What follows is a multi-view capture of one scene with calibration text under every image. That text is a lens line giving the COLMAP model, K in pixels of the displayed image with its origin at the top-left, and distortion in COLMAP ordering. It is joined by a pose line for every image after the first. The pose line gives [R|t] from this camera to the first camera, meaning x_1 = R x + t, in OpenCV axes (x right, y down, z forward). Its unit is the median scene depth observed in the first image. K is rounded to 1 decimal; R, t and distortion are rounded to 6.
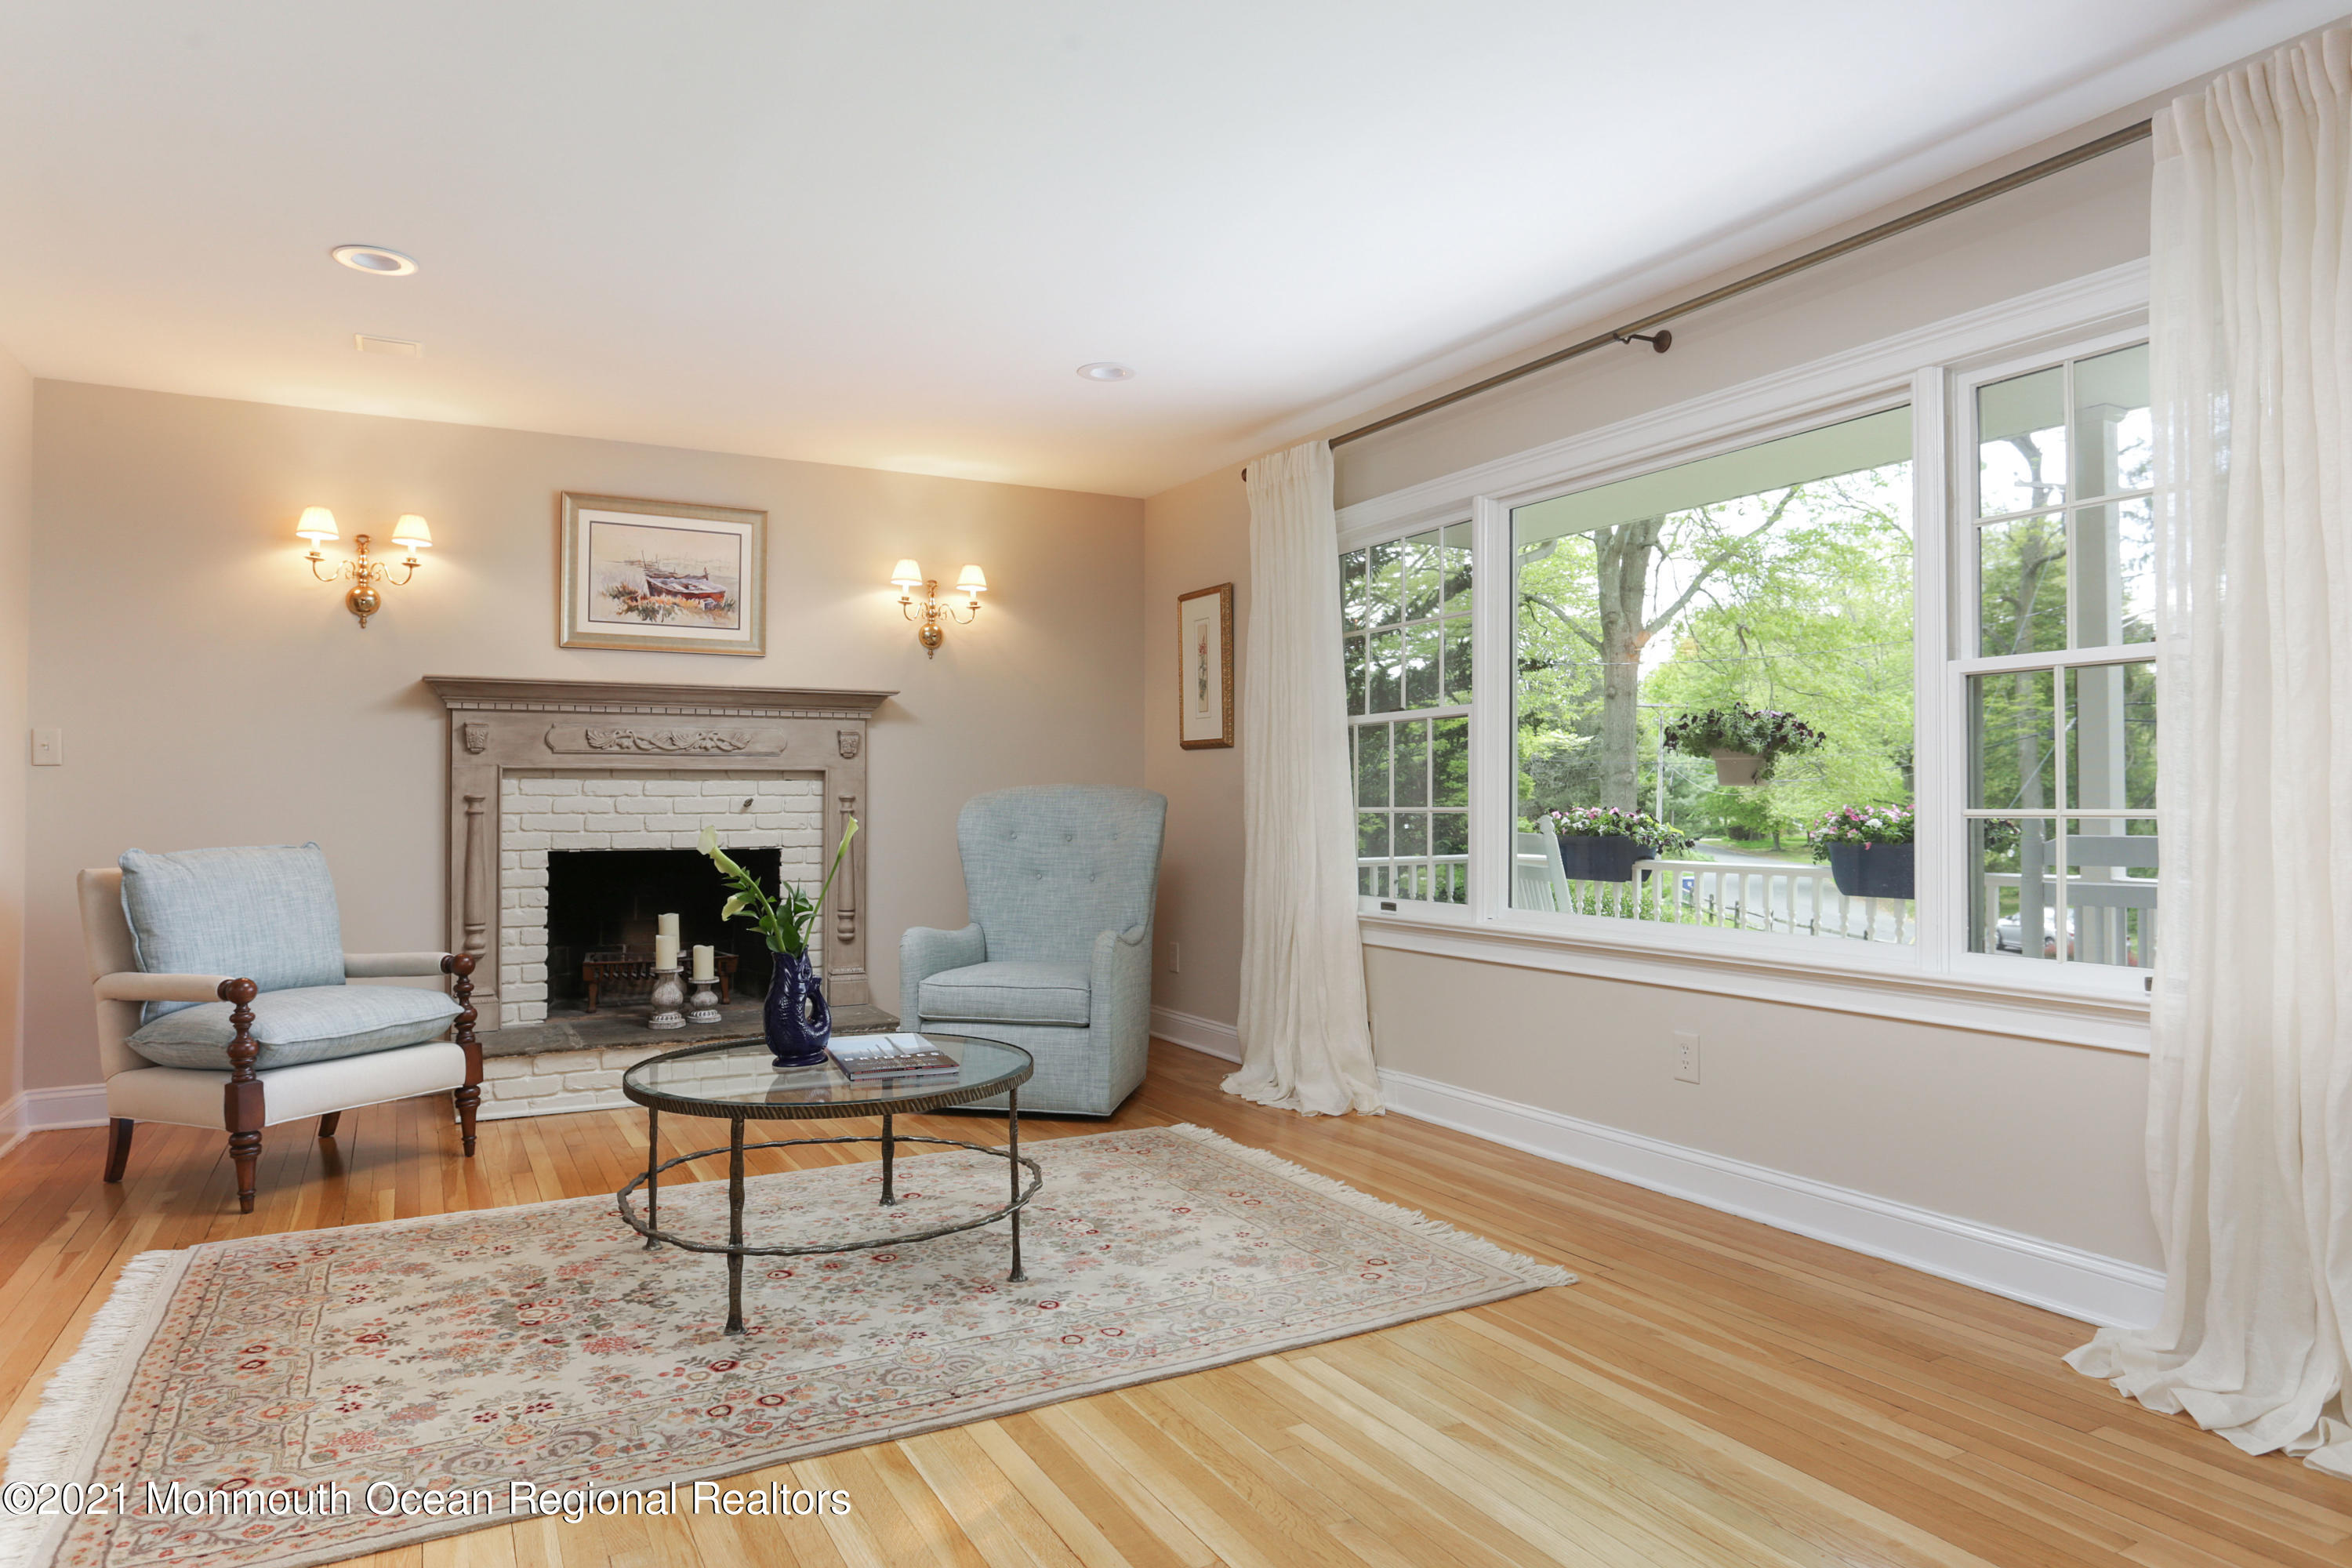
lens RADIAL K [[1443.6, 0, 1179.2], [0, 1443.6, 780.0], [0, 0, 1]] dist [-0.022011, 0.004505]
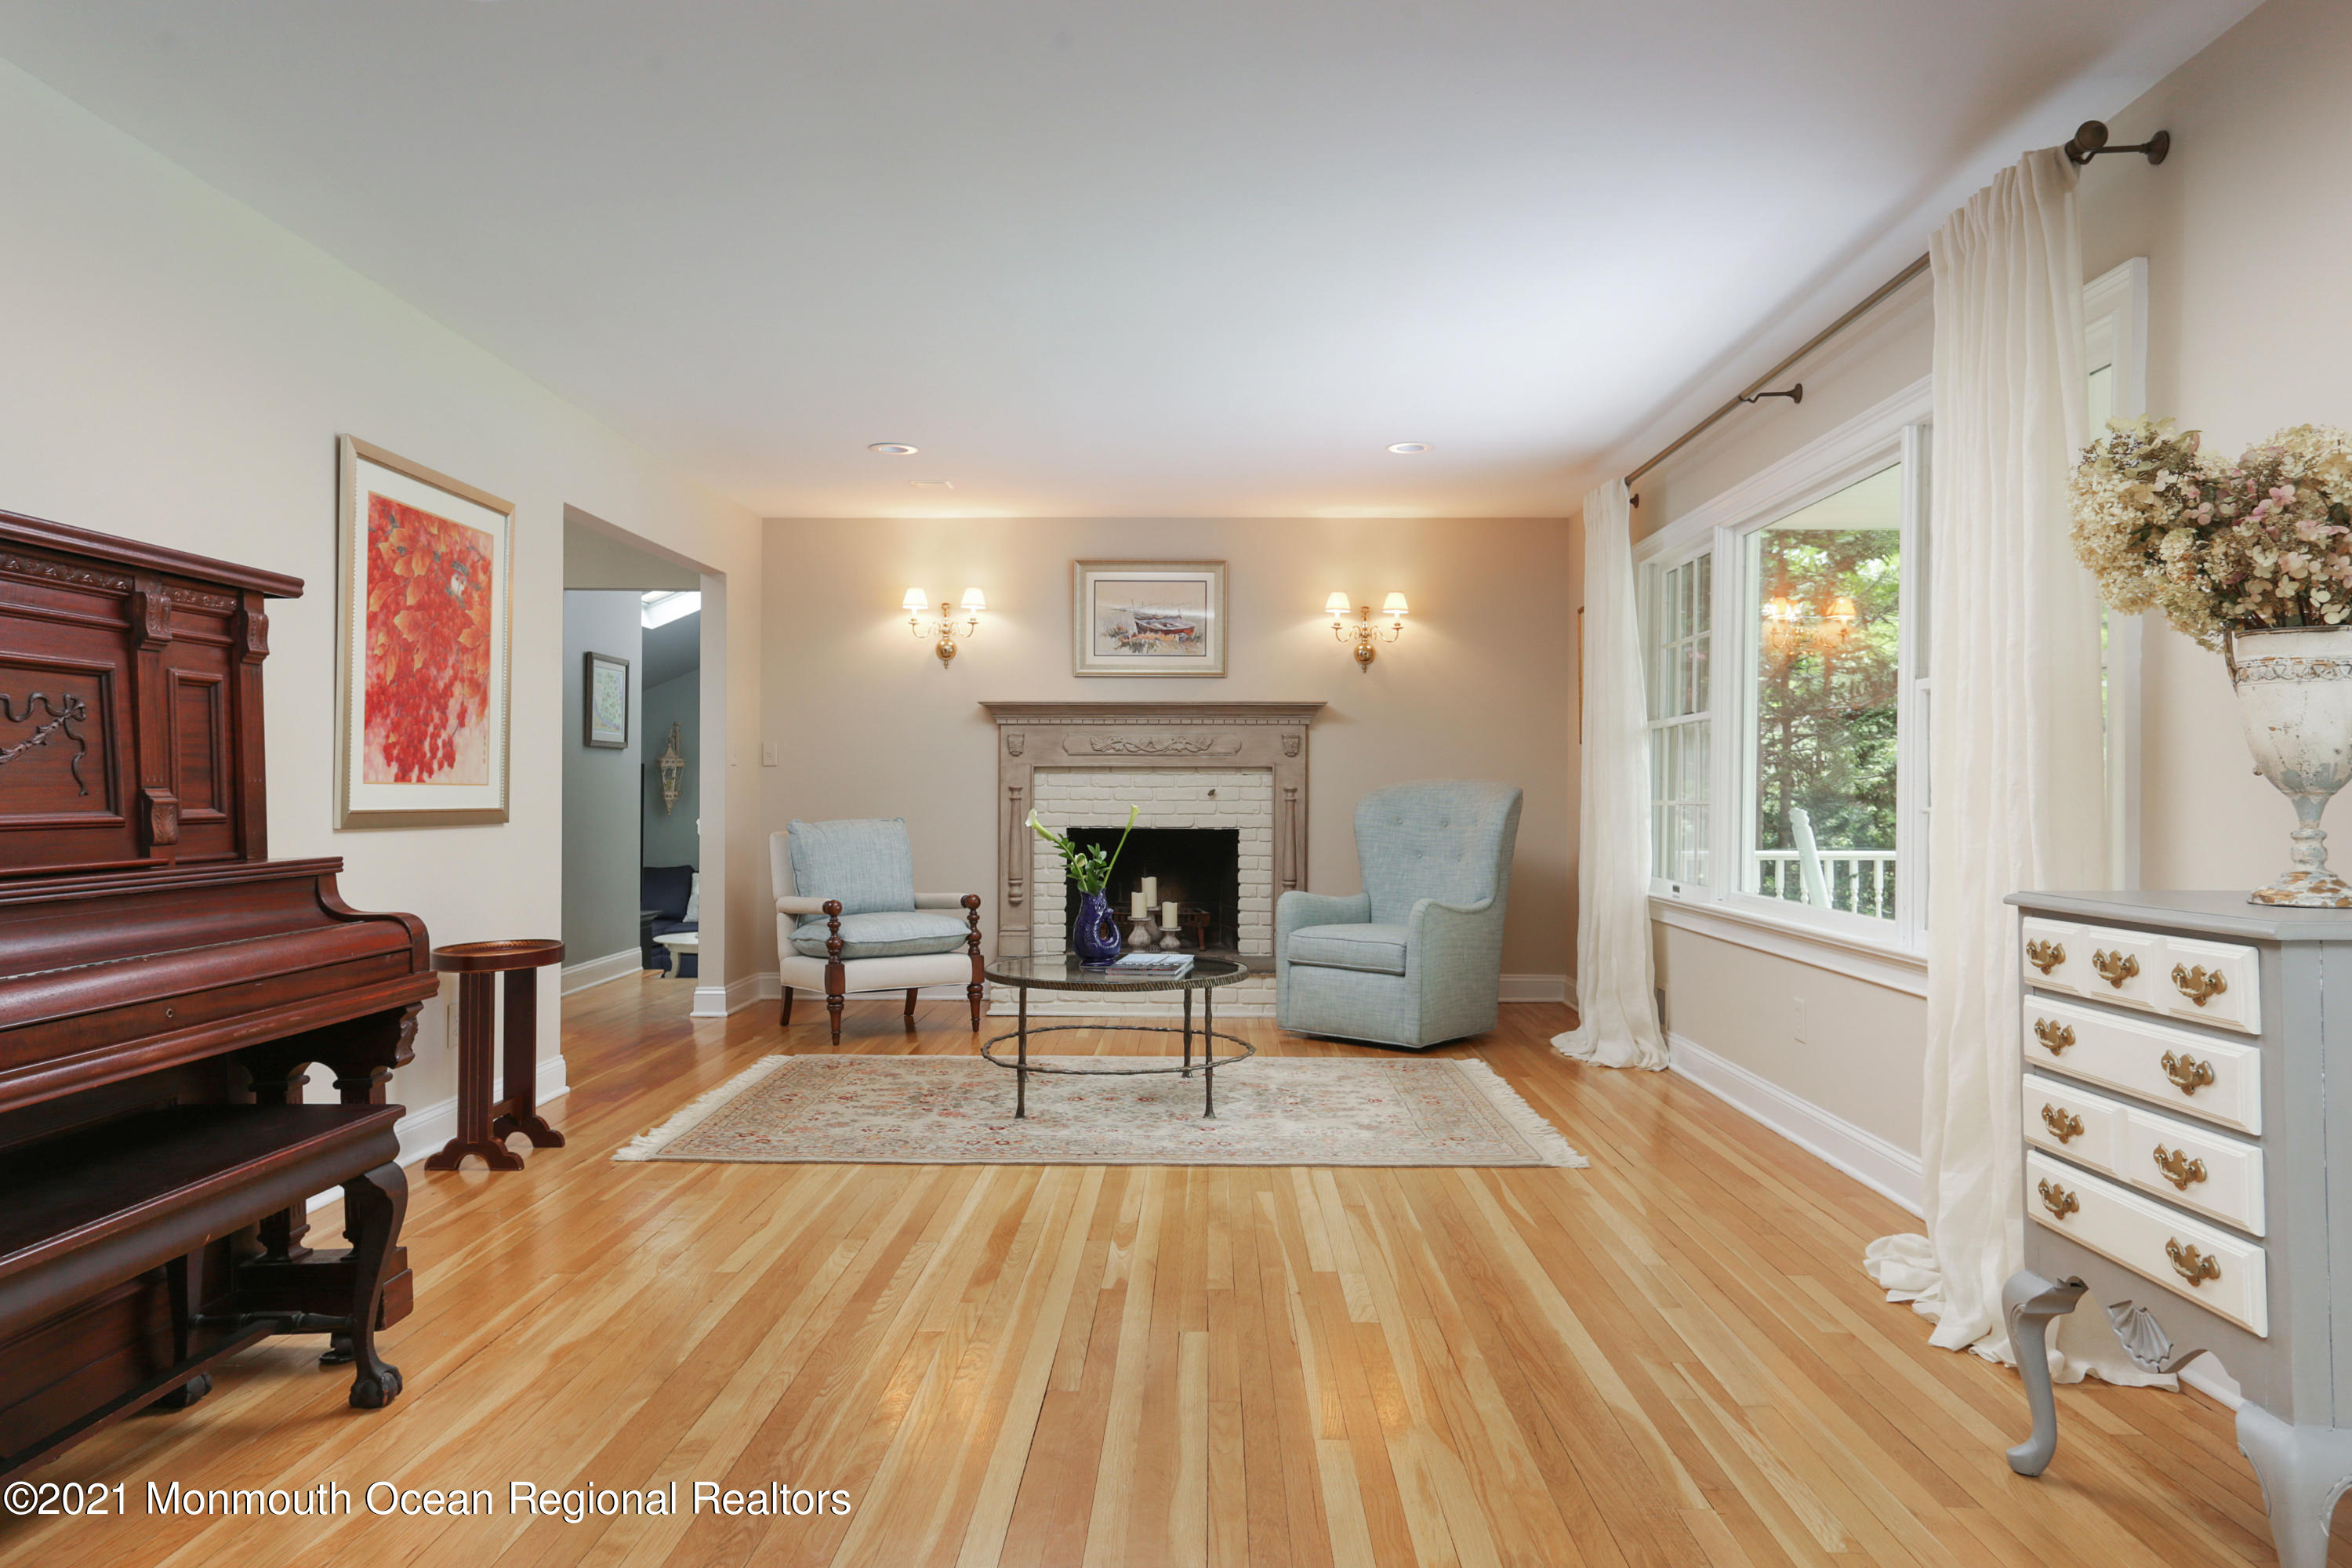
lens RADIAL K [[1625.8, 0, 1175.0], [0, 1625.8, 787.2], [0, 0, 1]] dist [0.007633, -0.000231]
pose [[0.868999, 0.006197, -0.494776, 0.406448], [0.001789, 0.999876, 0.015665, -0.012050], [0.494811, -0.014497, 0.868879, -0.278575]]
